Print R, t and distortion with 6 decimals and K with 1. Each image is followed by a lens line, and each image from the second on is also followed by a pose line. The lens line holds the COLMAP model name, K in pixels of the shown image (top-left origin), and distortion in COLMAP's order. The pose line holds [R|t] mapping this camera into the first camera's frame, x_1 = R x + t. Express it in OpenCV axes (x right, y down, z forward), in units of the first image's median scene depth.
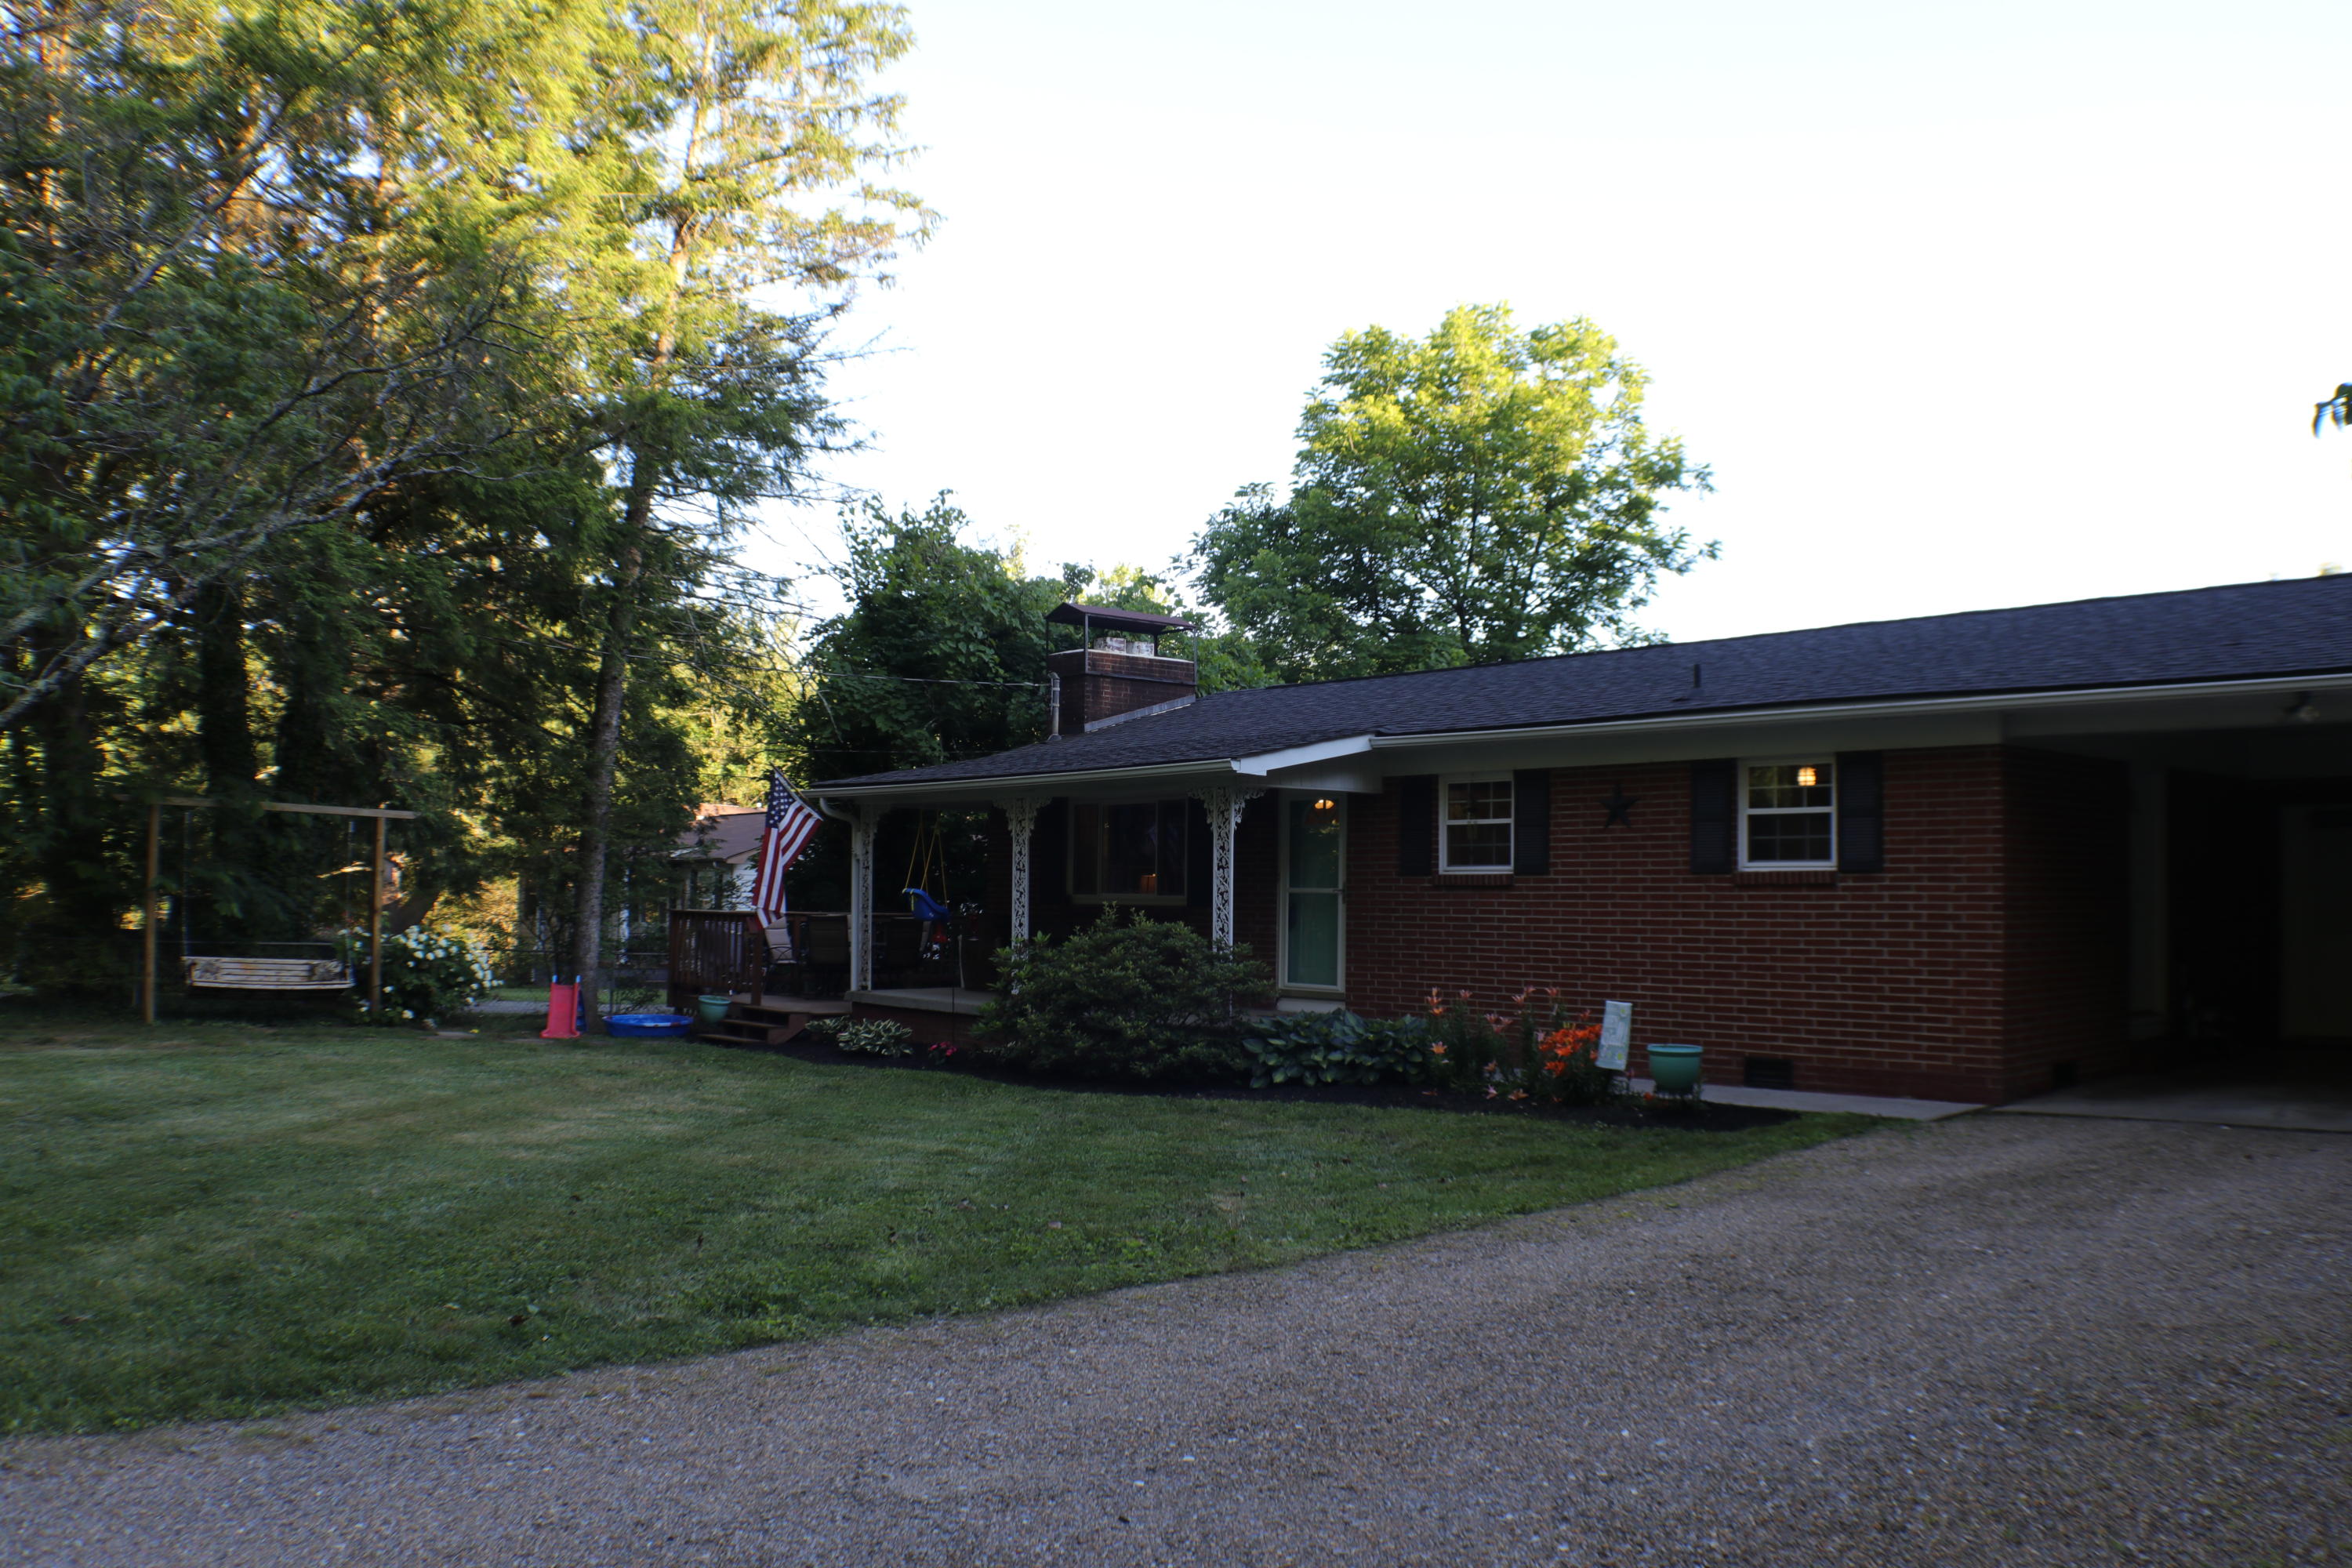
lens RADIAL K [[1822.3, 0, 1176.0], [0, 1822.3, 784.0], [0, 0, 1]] dist [-0.173913, 0.002627]
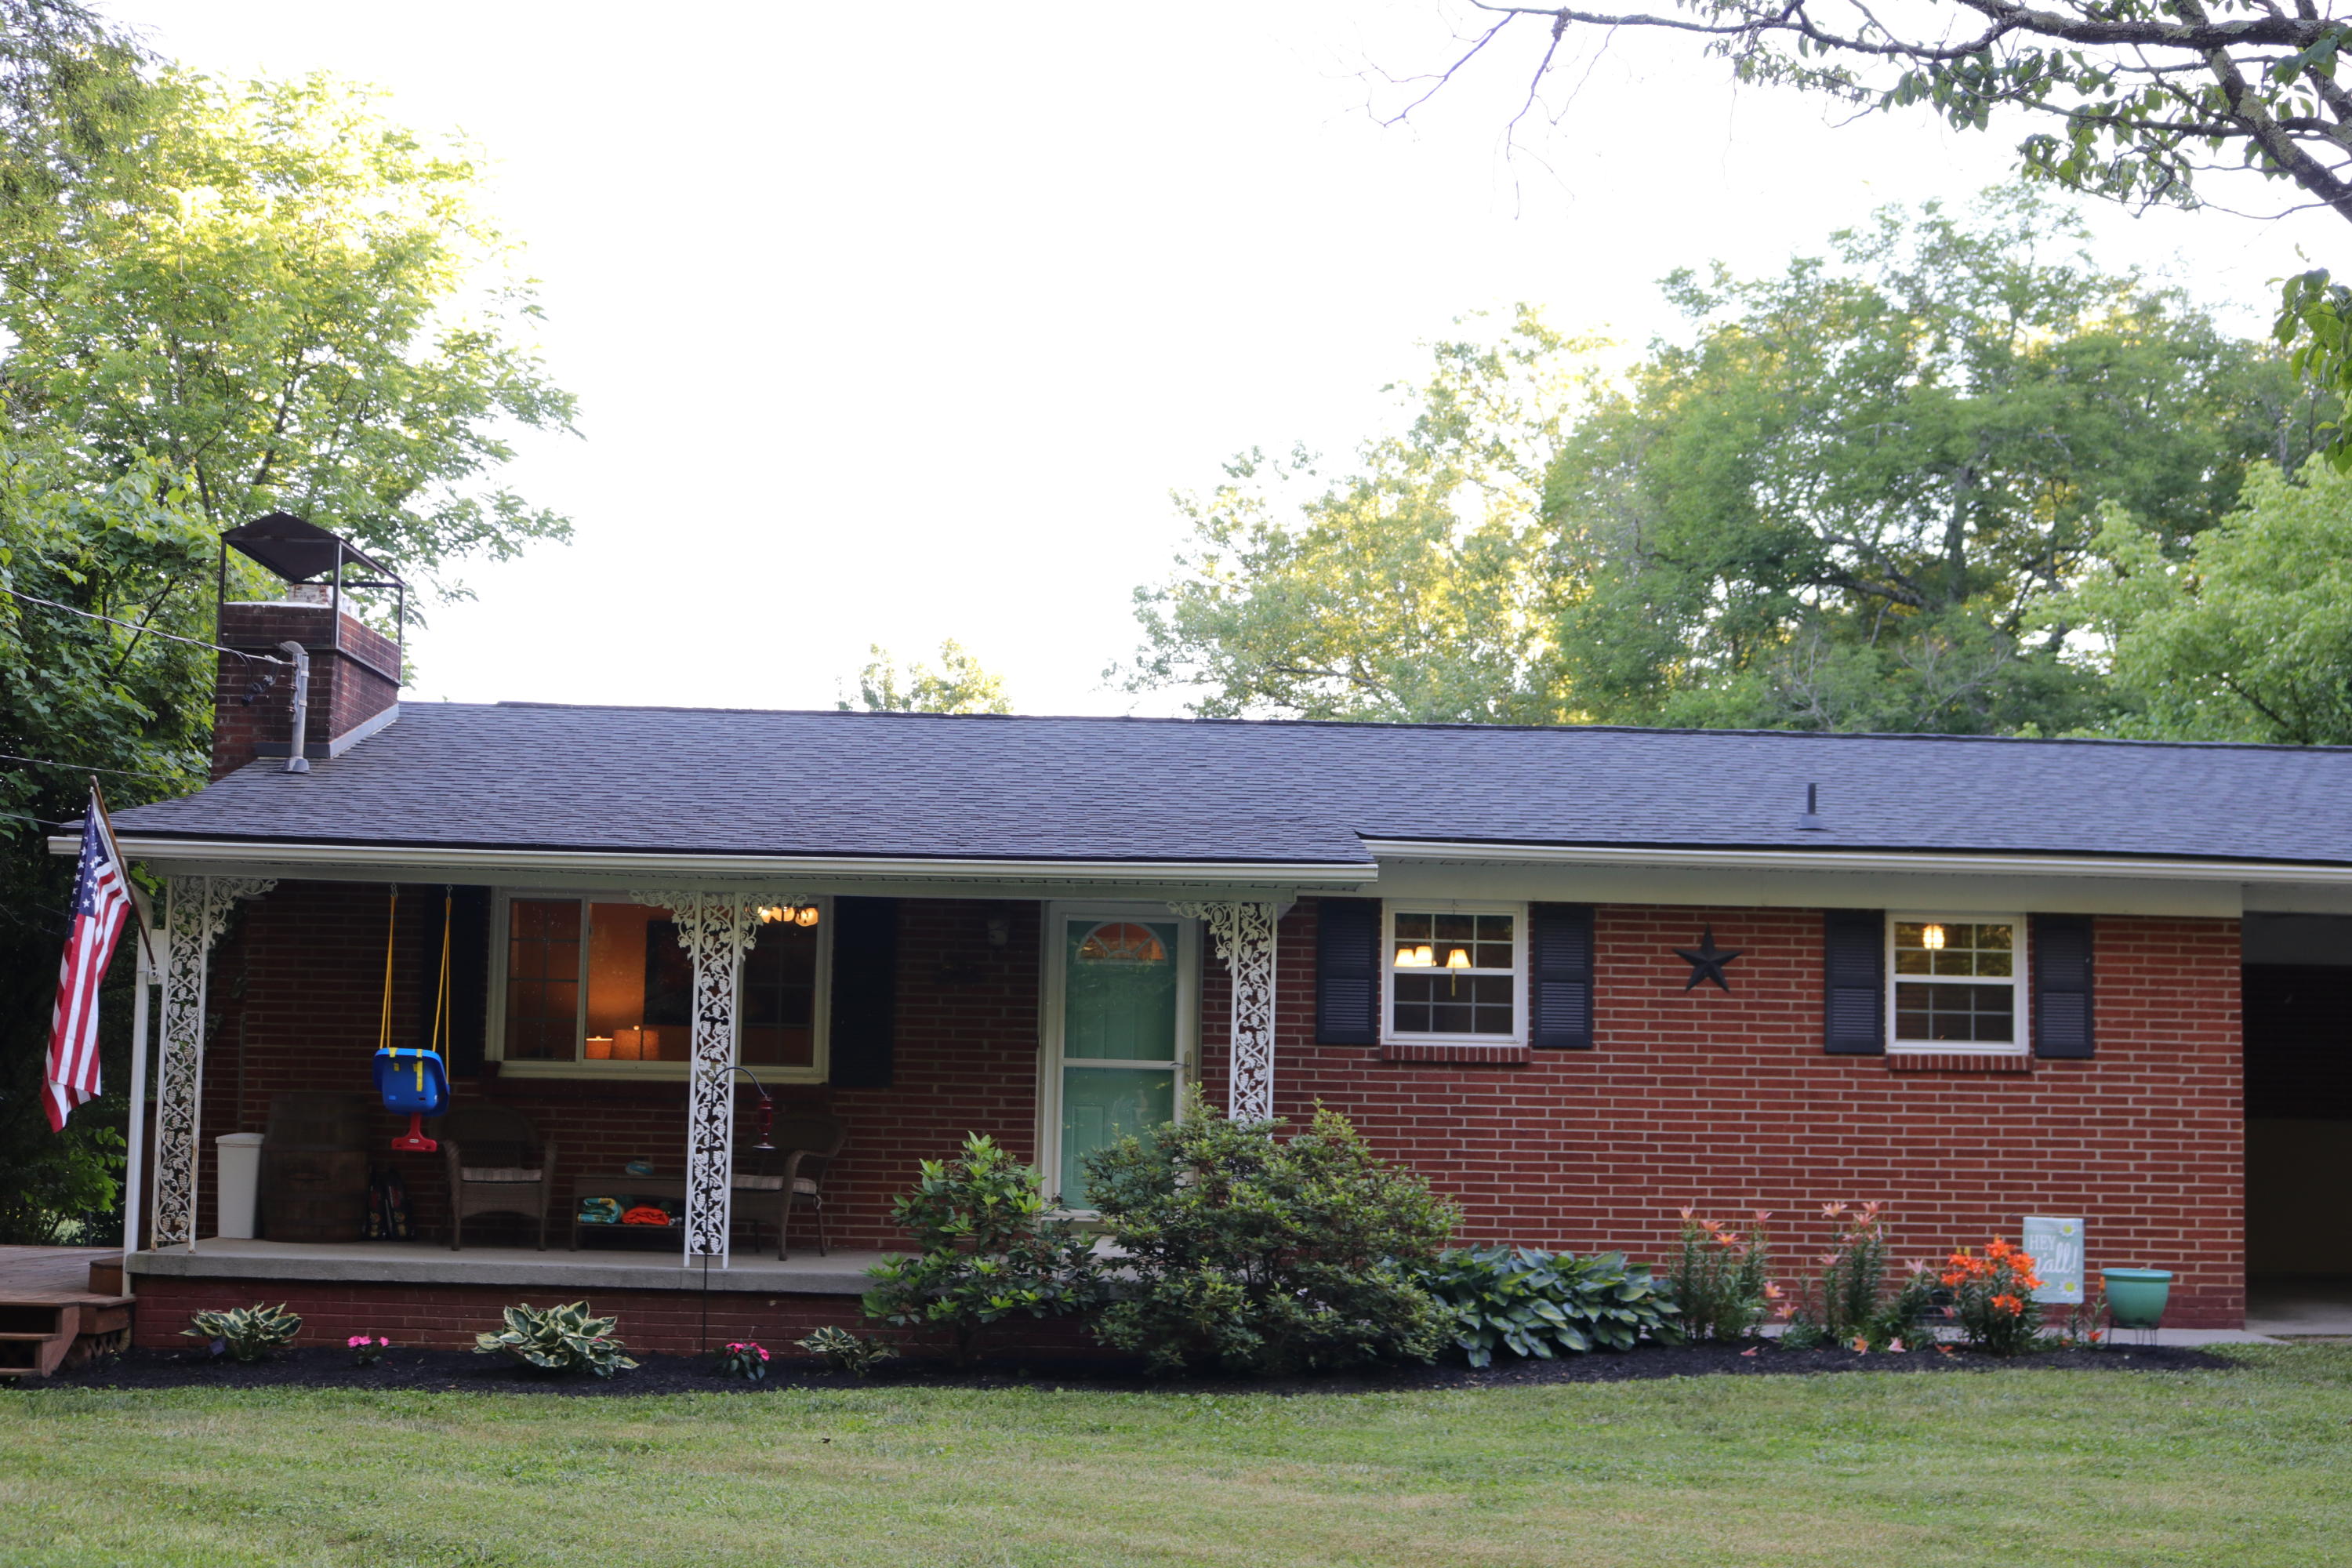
lens RADIAL K [[2892.0, 0, 1123.3], [0, 2892.0, 816.4], [0, 0, 1]] dist [-0.077996, 0.067451]
pose [[0.657422, 0.075250, 0.749756, -0.904908], [-0.060314, 0.997064, -0.047185, 0.025885], [-0.751105, -0.014201, 0.660030, 0.431282]]
